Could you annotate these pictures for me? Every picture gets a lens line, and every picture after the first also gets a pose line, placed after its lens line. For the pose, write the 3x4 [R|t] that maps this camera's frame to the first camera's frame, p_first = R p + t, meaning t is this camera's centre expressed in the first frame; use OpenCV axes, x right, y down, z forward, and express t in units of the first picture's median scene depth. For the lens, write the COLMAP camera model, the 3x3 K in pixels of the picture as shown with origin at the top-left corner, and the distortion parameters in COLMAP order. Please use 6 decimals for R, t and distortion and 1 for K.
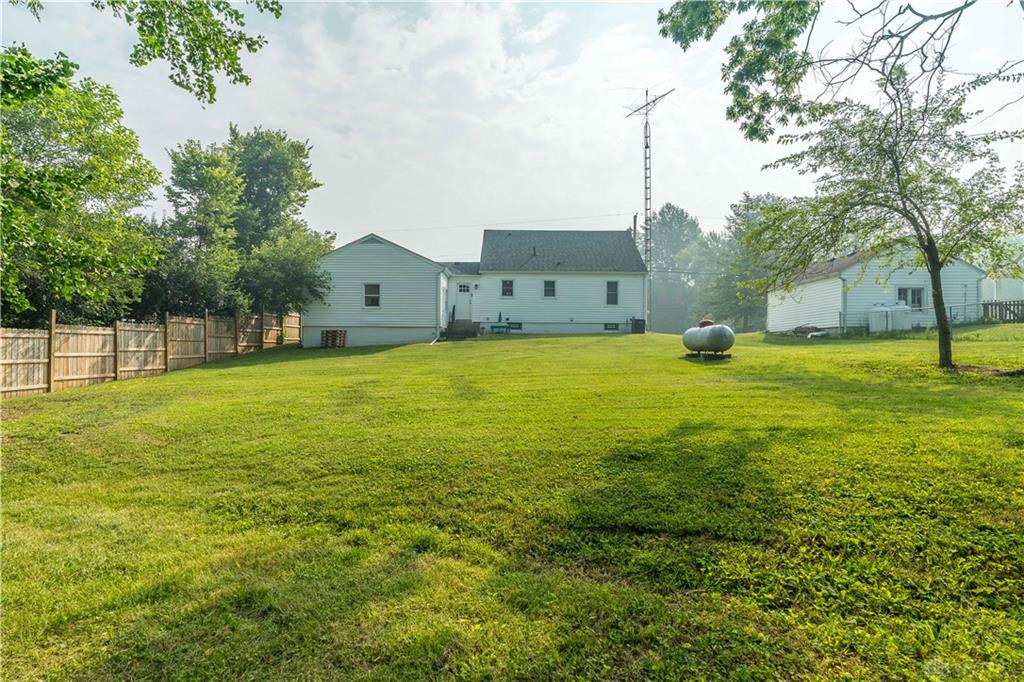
lens RADIAL K [[545.7, 0, 512.0], [0, 545.7, 341.0], [0, 0, 1]] dist [-0.001325, -0.000298]
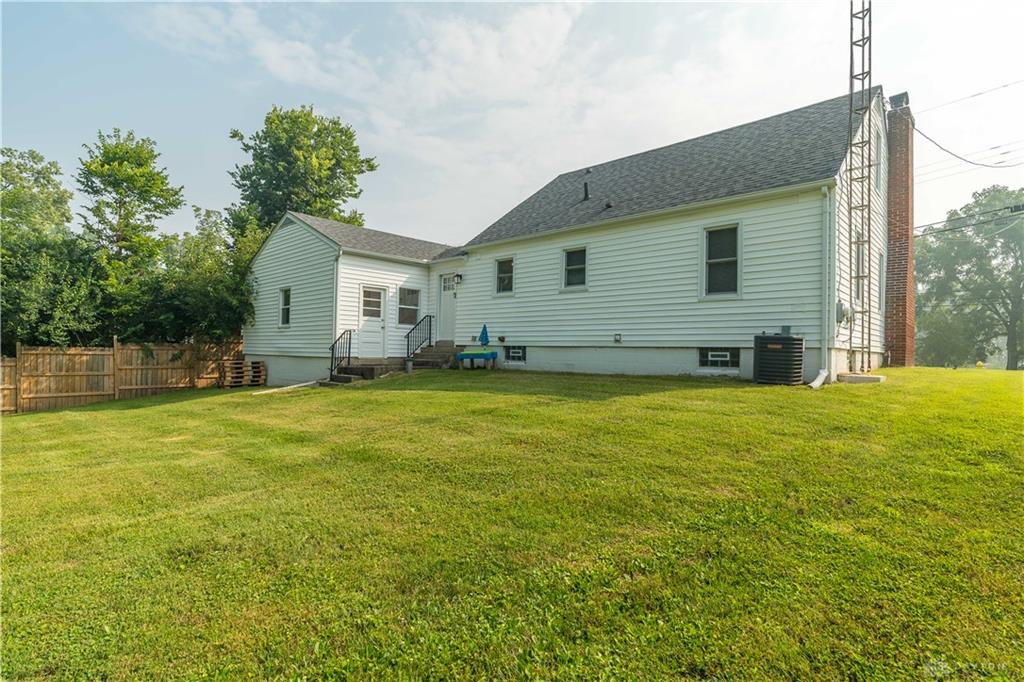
lens RADIAL K [[520.7, 0, 512.0], [0, 520.7, 341.0], [0, 0, 1]] dist [-0.000189, -0.000102]
pose [[0.704317, -0.007452, -0.709846, 0.326539], [-0.003367, 0.999899, -0.013838, -0.031823], [0.709877, 0.012136, 0.704221, 0.675866]]
